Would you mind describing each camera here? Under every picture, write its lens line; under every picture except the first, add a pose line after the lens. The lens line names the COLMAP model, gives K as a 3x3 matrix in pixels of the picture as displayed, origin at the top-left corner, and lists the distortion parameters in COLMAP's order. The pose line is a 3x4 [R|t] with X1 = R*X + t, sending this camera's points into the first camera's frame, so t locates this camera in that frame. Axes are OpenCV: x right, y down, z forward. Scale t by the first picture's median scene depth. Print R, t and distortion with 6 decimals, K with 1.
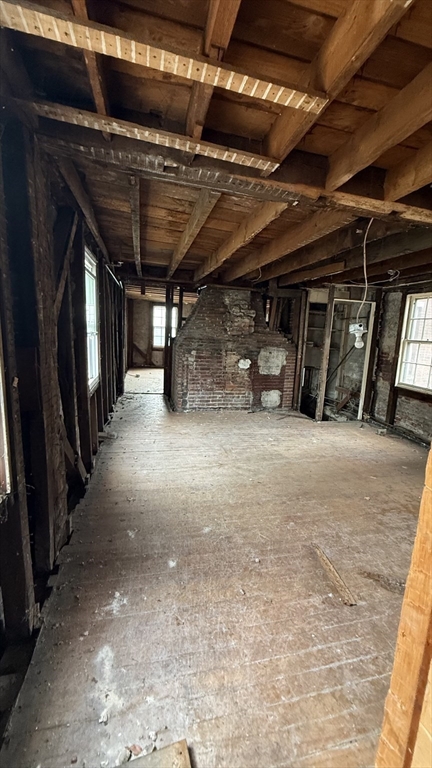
lens RADIAL K [[307.1, 0, 219.3], [0, 307.1, 385.1], [0, 0, 1]] dist [-0.004329, -0.000061]
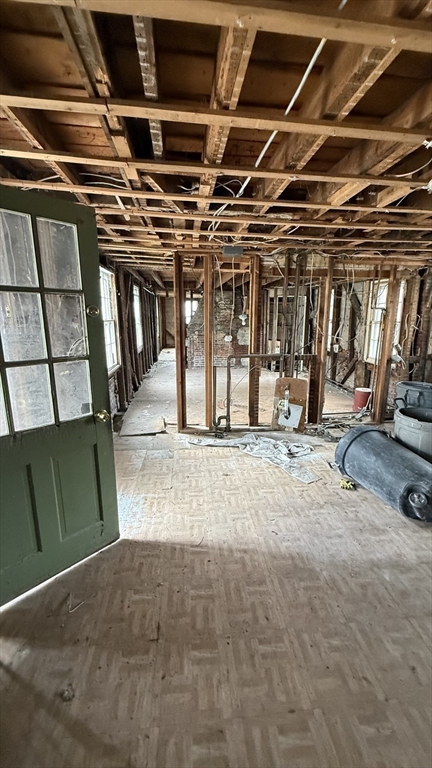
lens RADIAL K [[307.1, 0, 218.2], [0, 307.1, 384.7], [0, 0, 1]] dist [-0.004329, -0.000061]
pose [[0.990776, -0.020917, -0.133886, 0.241019], [0.026971, 0.998686, 0.043566, 0.101561], [0.132799, -0.046775, 0.990039, -0.614987]]
